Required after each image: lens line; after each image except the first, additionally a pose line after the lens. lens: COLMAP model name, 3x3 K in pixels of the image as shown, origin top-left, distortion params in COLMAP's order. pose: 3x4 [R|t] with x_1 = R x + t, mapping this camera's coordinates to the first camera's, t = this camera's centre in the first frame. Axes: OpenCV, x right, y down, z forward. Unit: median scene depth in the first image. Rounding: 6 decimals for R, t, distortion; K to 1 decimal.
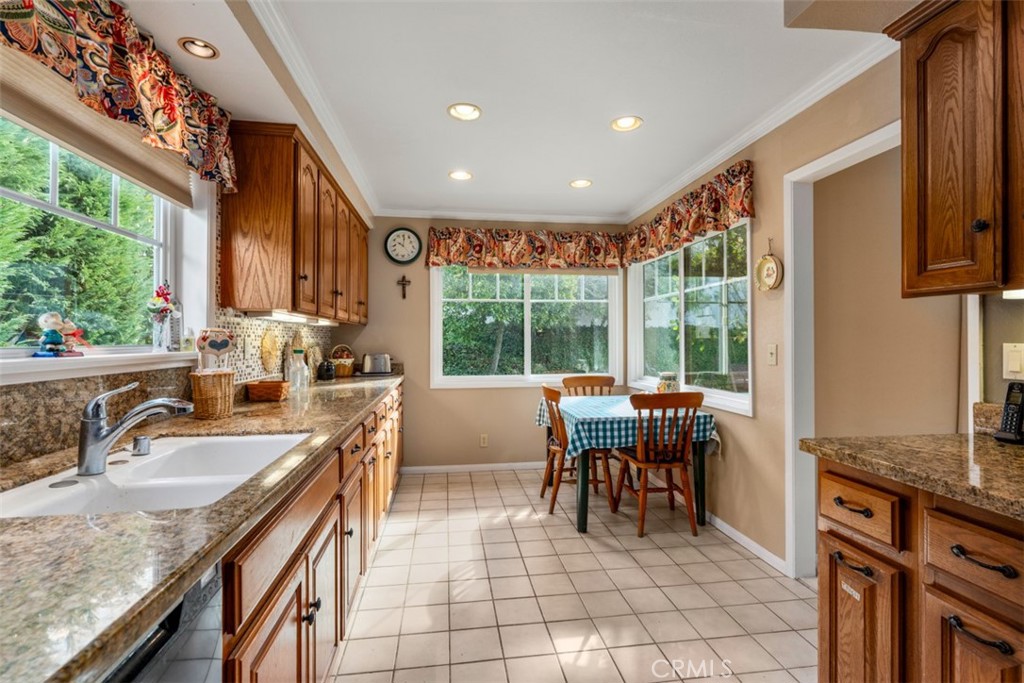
lens RADIAL K [[465.3, 0, 512.7], [0, 465.3, 335.1], [0, 0, 1]] dist [0.000582, -0.001151]
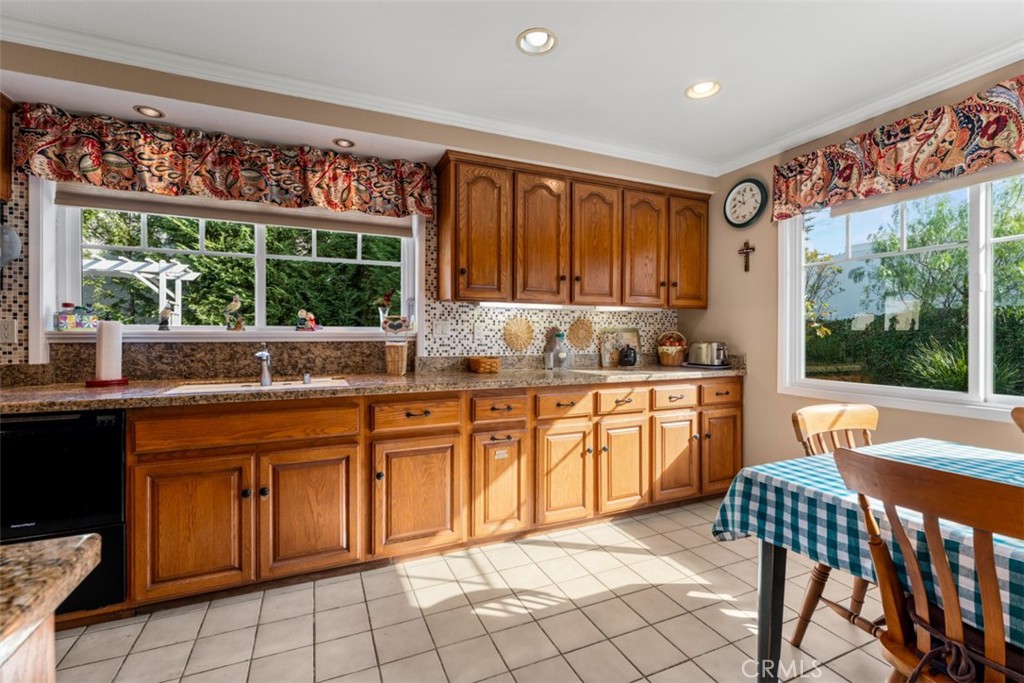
lens RADIAL K [[446.4, 0, 510.0], [0, 446.4, 334.5], [0, 0, 1]] dist [-0.001513, -0.000010]
pose [[0.269679, 0.003688, -0.962943, 0.410458], [0.007052, 0.999958, 0.005805, 0.020005], [0.962925, -0.008356, 0.269642, 0.470134]]
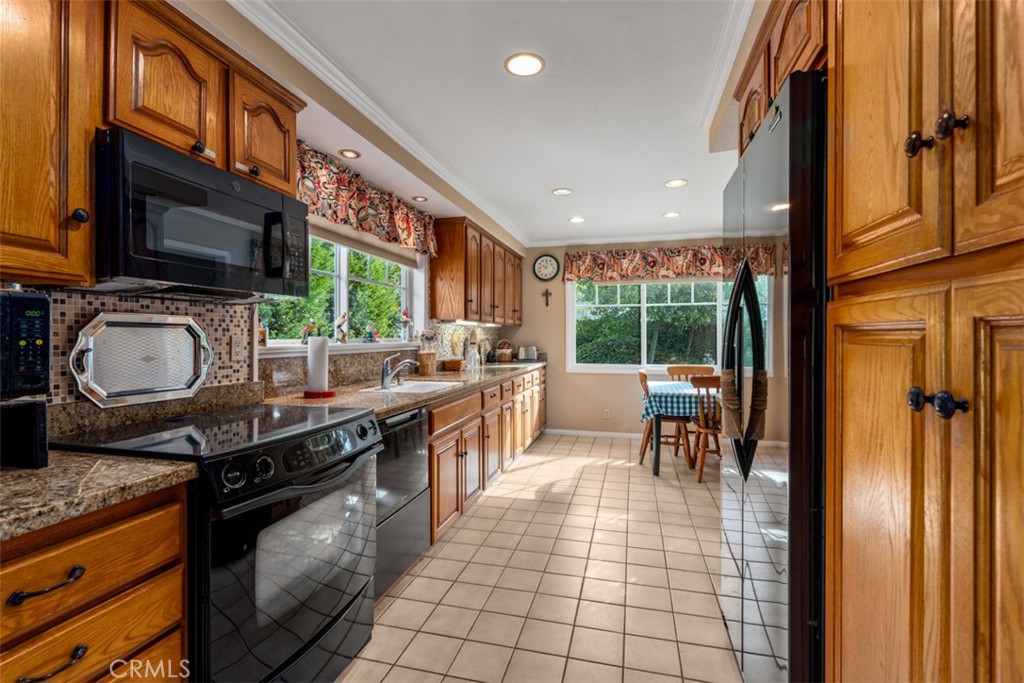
lens RADIAL K [[465.3, 0, 512.7], [0, 465.3, 335.1], [0, 0, 1]] dist [0.000582, -0.001151]
pose [[0.922139, -0.000757, -0.386858, 0.224282], [0.003295, 0.999977, 0.005900, -0.001923], [0.386845, -0.006715, 0.922120, -0.334076]]
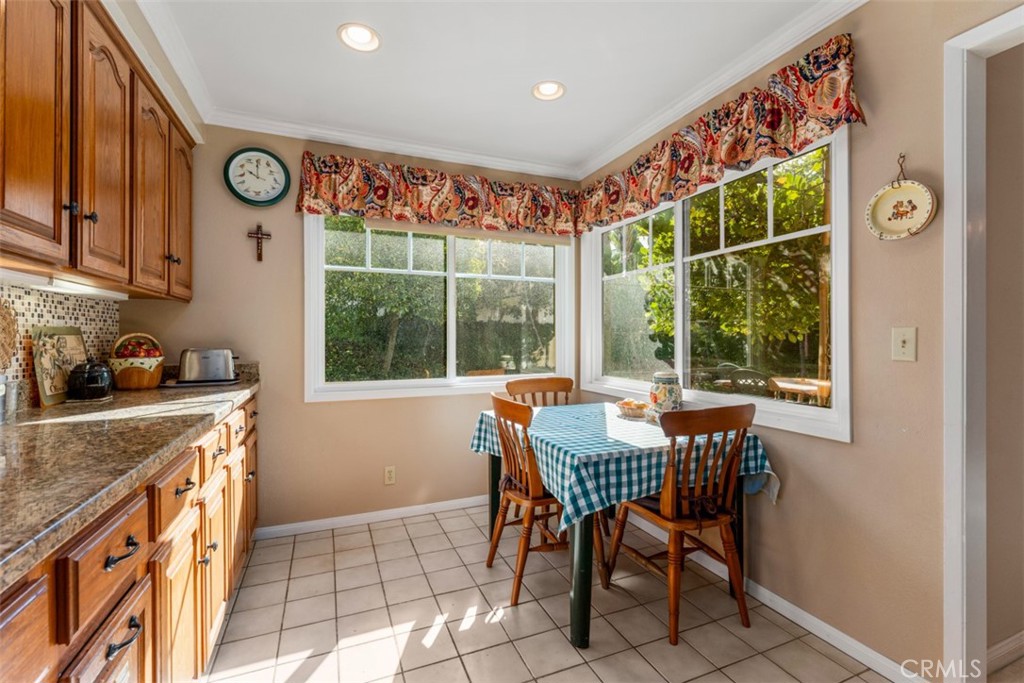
lens RADIAL K [[443.4, 0, 510.6], [0, 443.4, 337.4], [0, 0, 1]] dist [-0.003881, -0.000415]
pose [[0.968328, 0.001330, 0.249679, -0.059624], [-0.003550, 0.999958, 0.008442, 0.019826], [-0.249657, -0.009061, 0.968292, 0.370245]]
